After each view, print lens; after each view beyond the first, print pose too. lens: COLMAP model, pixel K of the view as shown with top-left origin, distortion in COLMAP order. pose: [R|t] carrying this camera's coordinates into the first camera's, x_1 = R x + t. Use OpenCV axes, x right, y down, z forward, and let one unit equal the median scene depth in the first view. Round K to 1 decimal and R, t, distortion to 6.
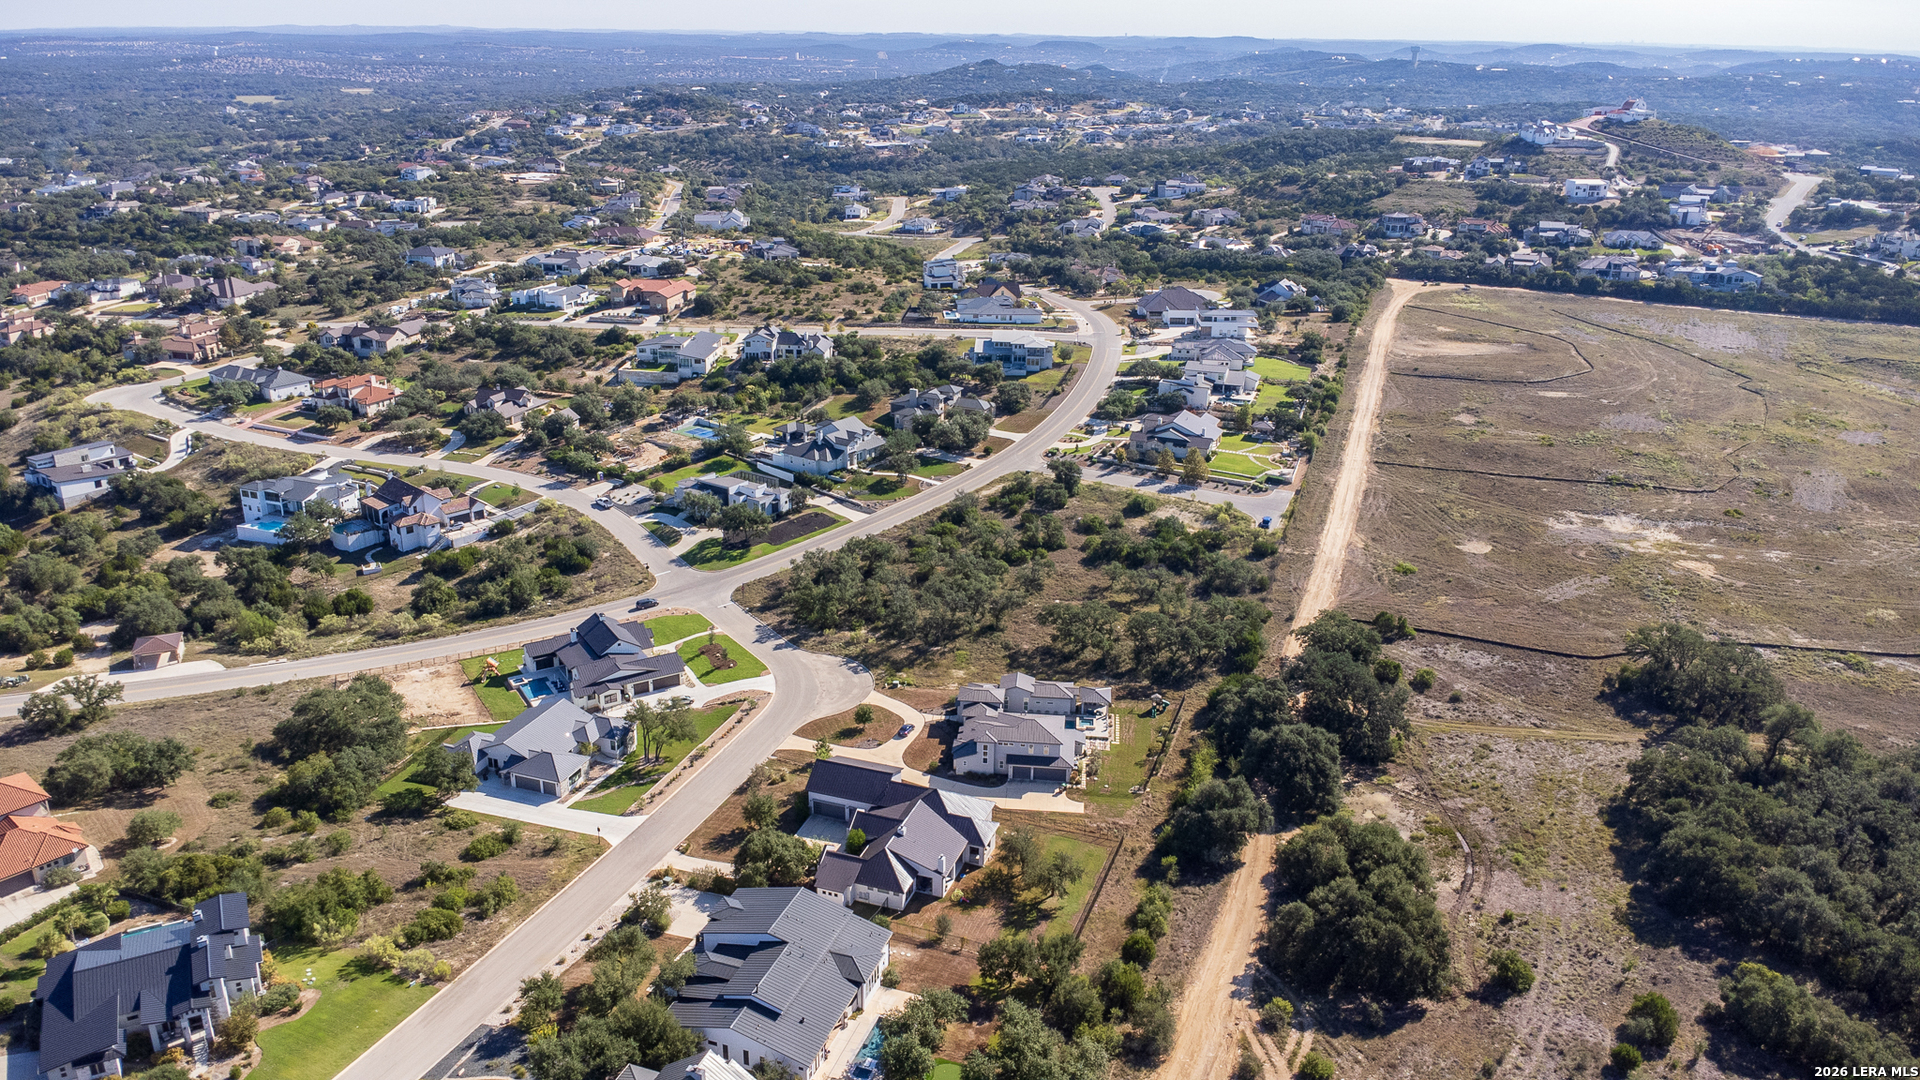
lens RADIAL K [[1394.0, 0, 933.0], [0, 1394.0, 539.6], [0, 0, 1]] dist [-0.000588, 0.000424]
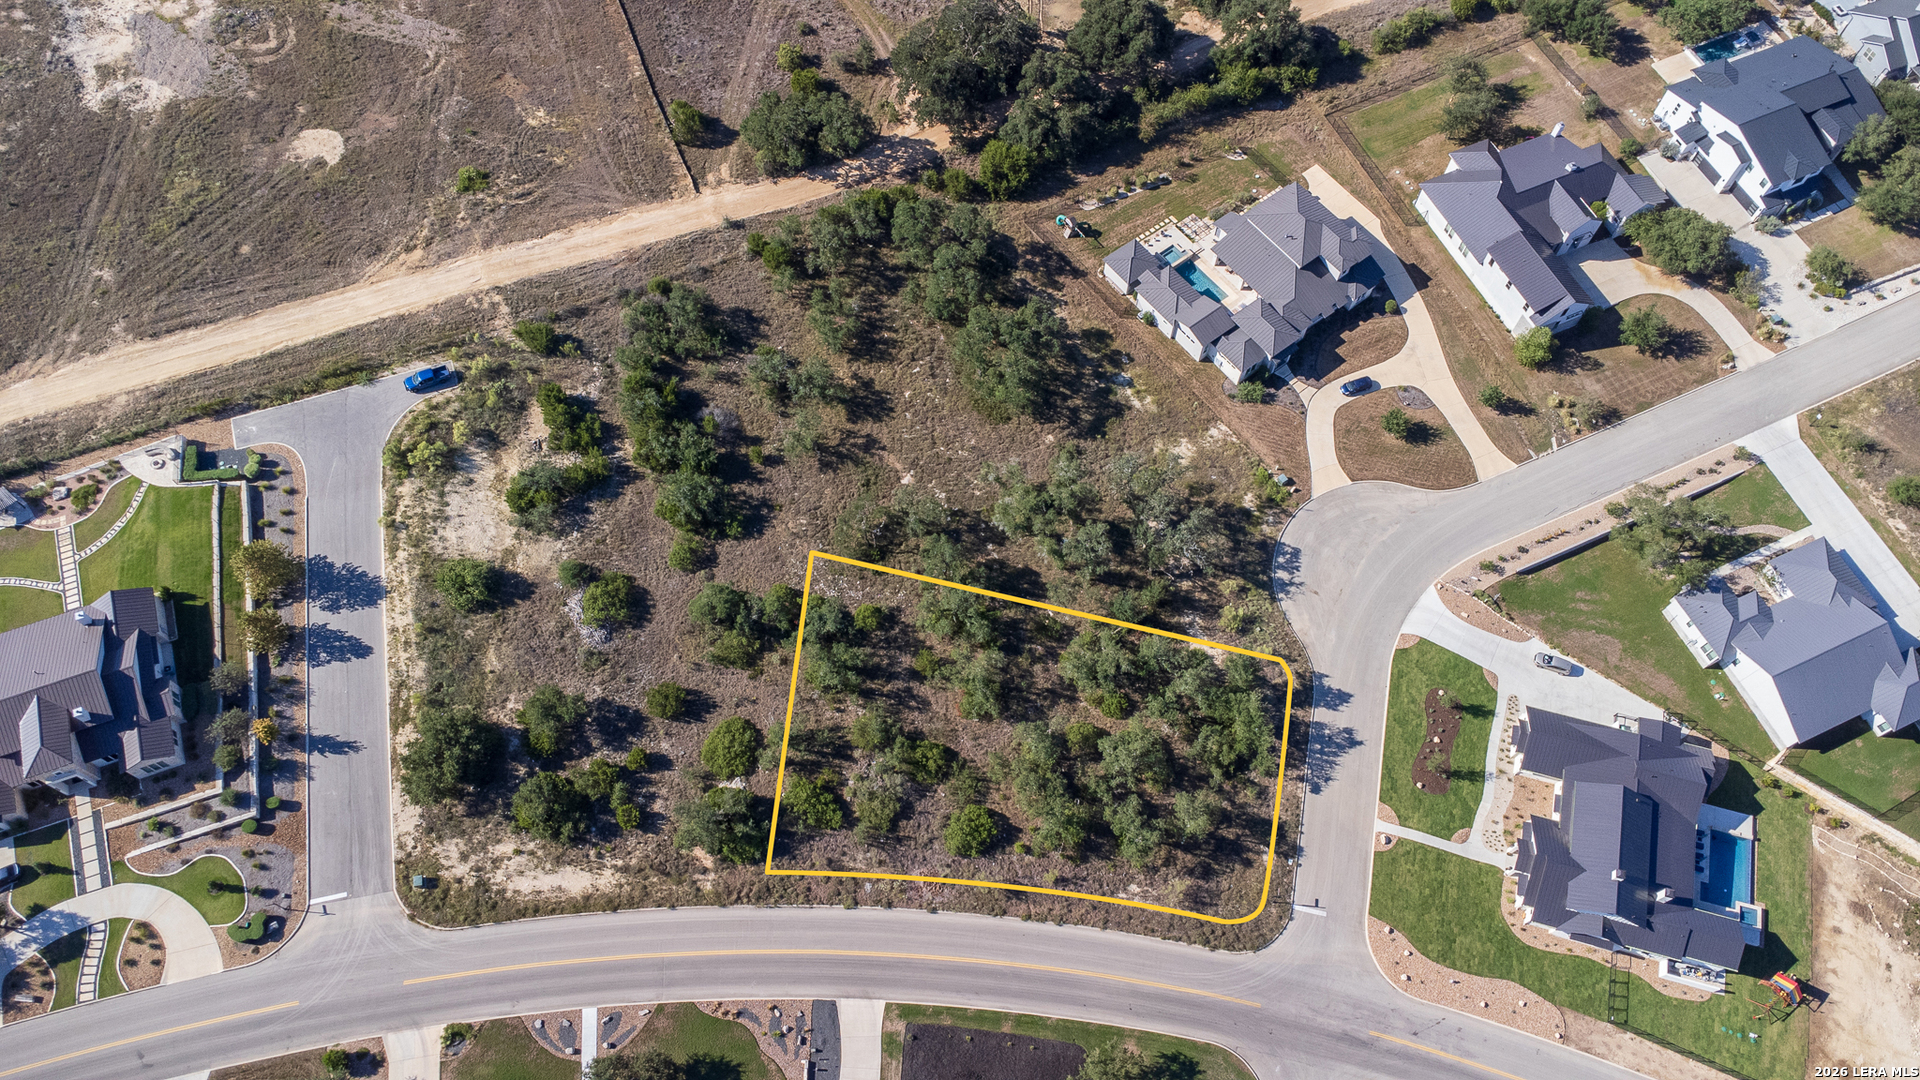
lens RADIAL K [[1389.4, 0, 940.0], [0, 1389.4, 519.5], [0, 0, 1]] dist [0.034740, -0.047650]
pose [[-0.693772, -0.642985, 0.324424, -0.109291], [0.251368, 0.205952, 0.945726, -0.441893], [-0.674903, 0.737668, 0.018742, 0.835660]]
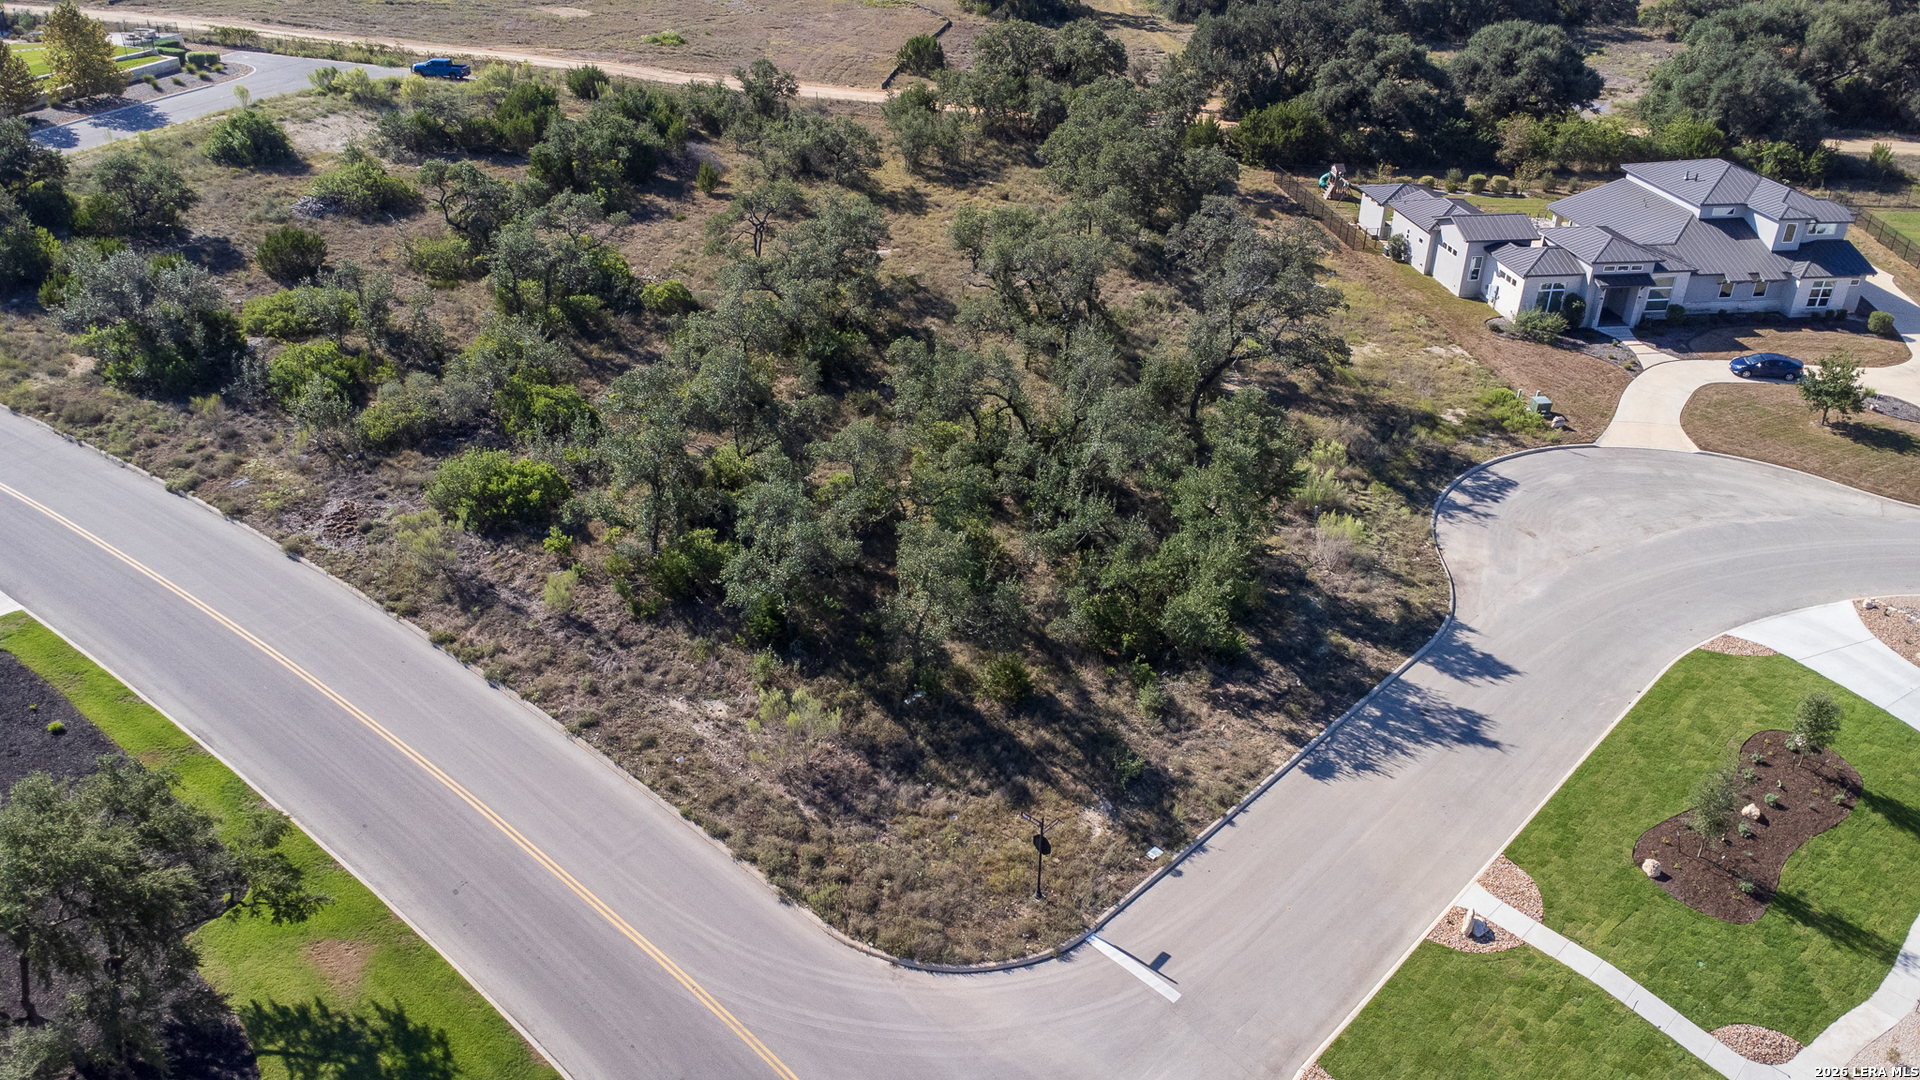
lens RADIAL K [[1389.4, 0, 940.0], [0, 1389.4, 519.5], [0, 0, 1]] dist [0.034740, -0.047650]
pose [[-0.217492, -0.474446, 0.852993, -0.219484], [0.333354, 0.785259, 0.521769, -0.072759], [-0.917372, 0.397830, -0.012629, 0.858344]]
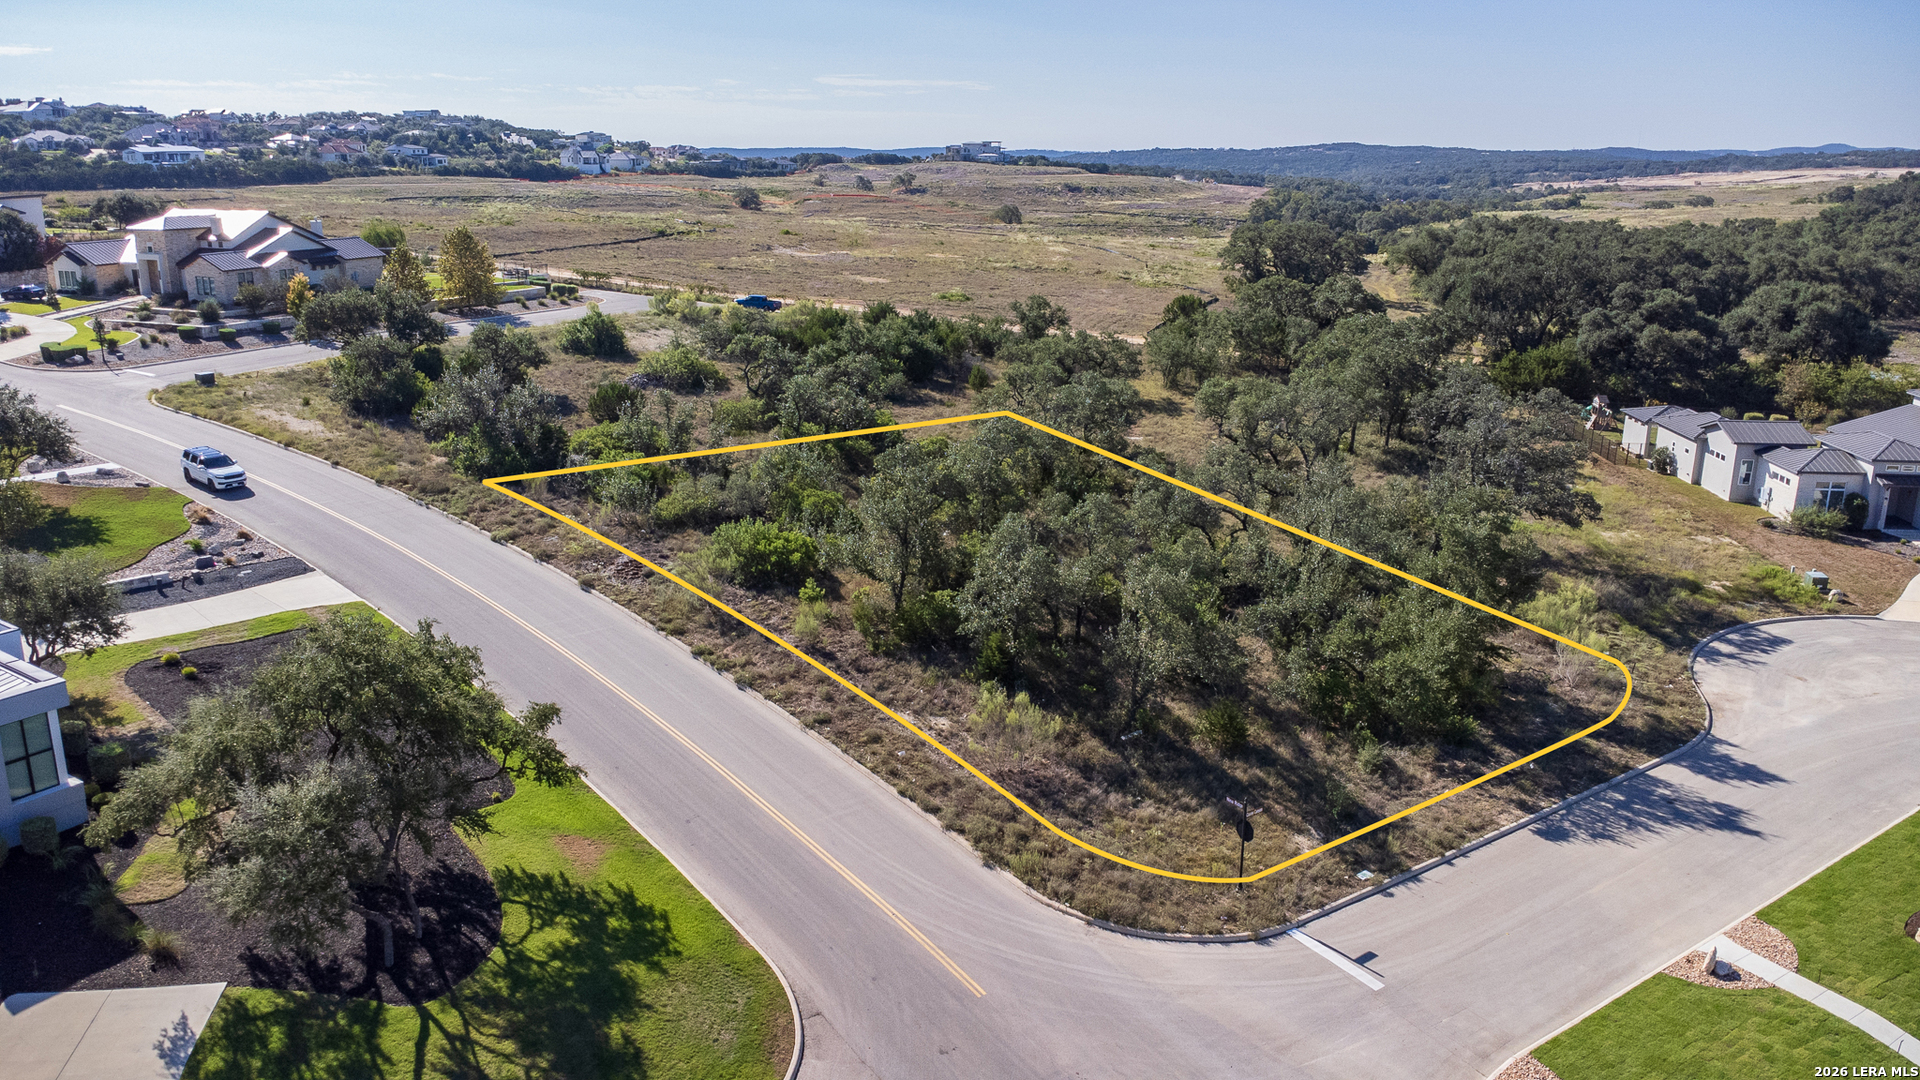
lens RADIAL K [[1389.4, 0, 940.0], [0, 1389.4, 519.5], [0, 0, 1]] dist [0.034740, -0.047650]
pose [[-0.022623, -0.268019, 0.963148, -0.244413], [0.345457, 0.901956, 0.259105, -0.045874], [-0.938162, 0.338588, 0.072184, 0.868359]]
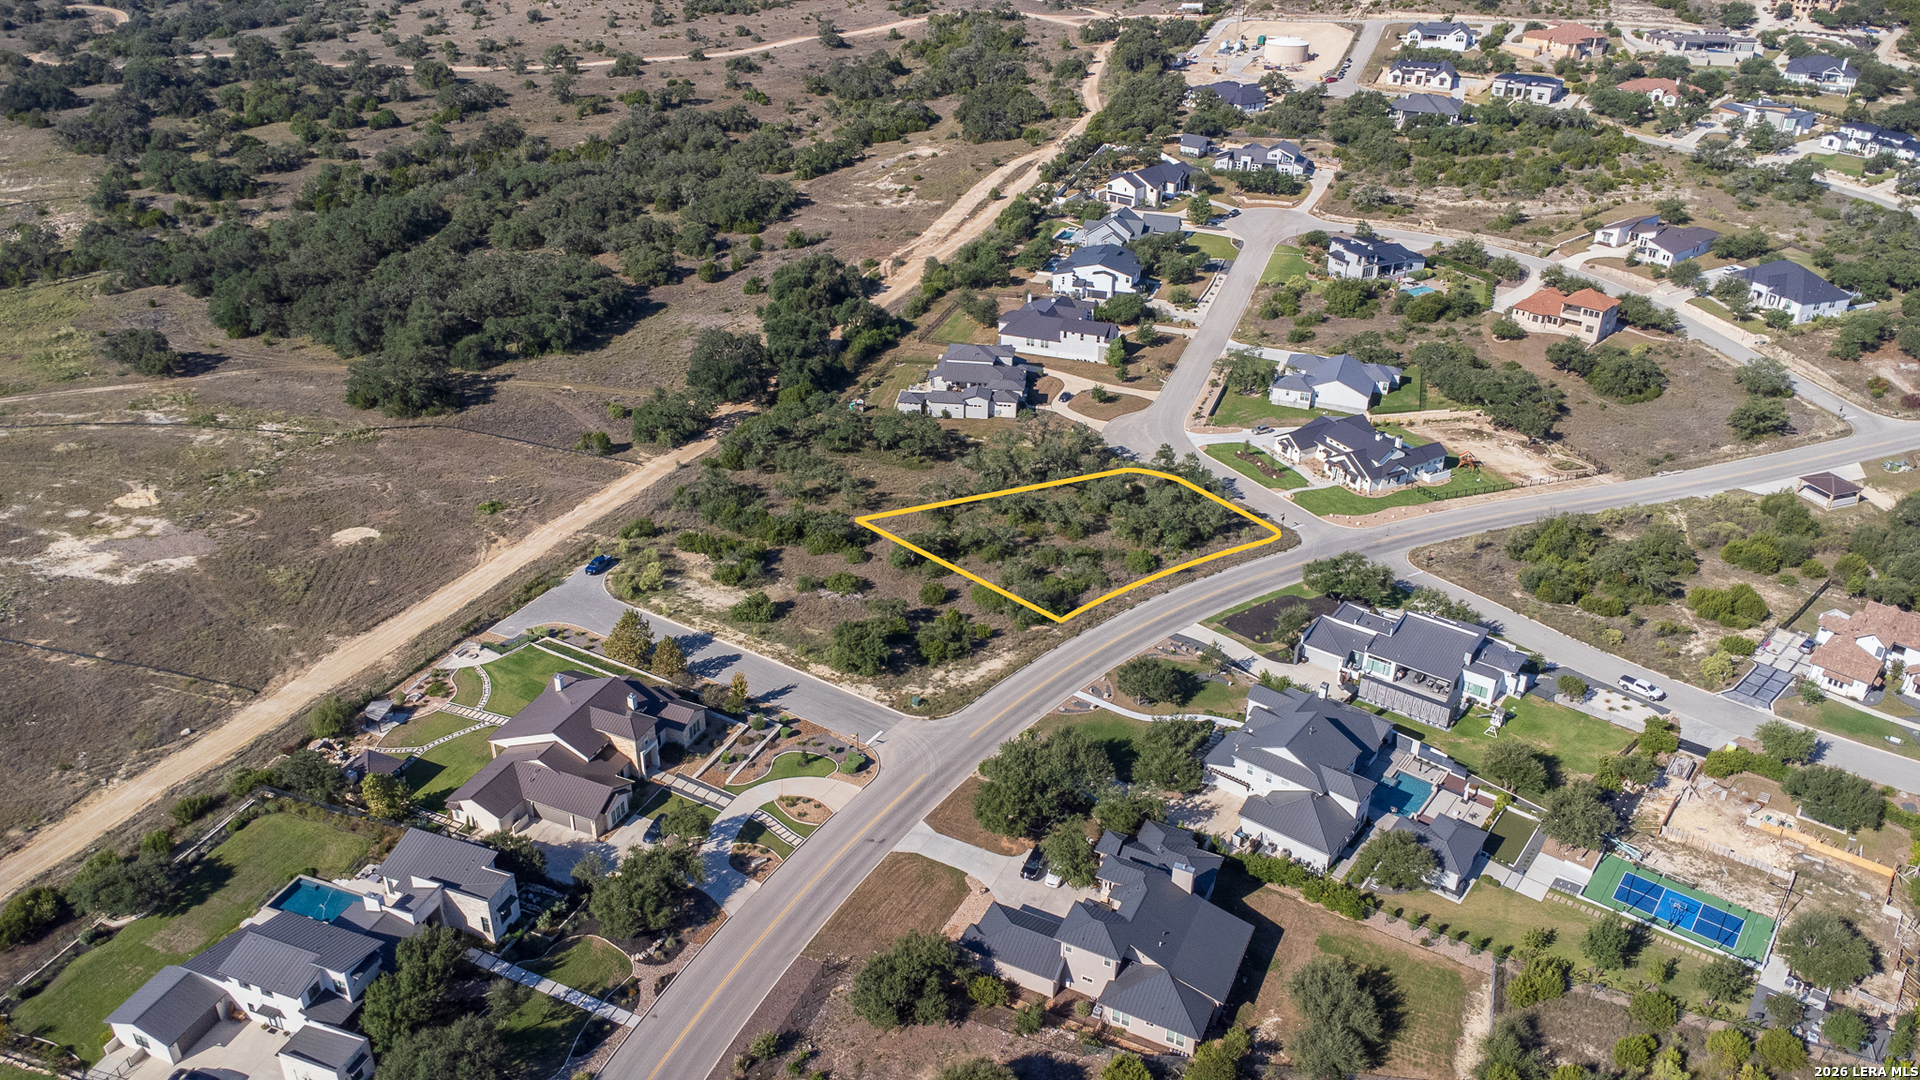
lens RADIAL K [[1379.6, 0, 939.6], [0, 1379.6, 538.1], [0, 0, 1]] dist [0.020623, -0.034858]
pose [[-0.999813, -0.018313, 0.006161, 0.059510], [-0.007399, 0.657448, 0.753464, -0.510583], [-0.017849, 0.753277, -0.657461, 1.350072]]
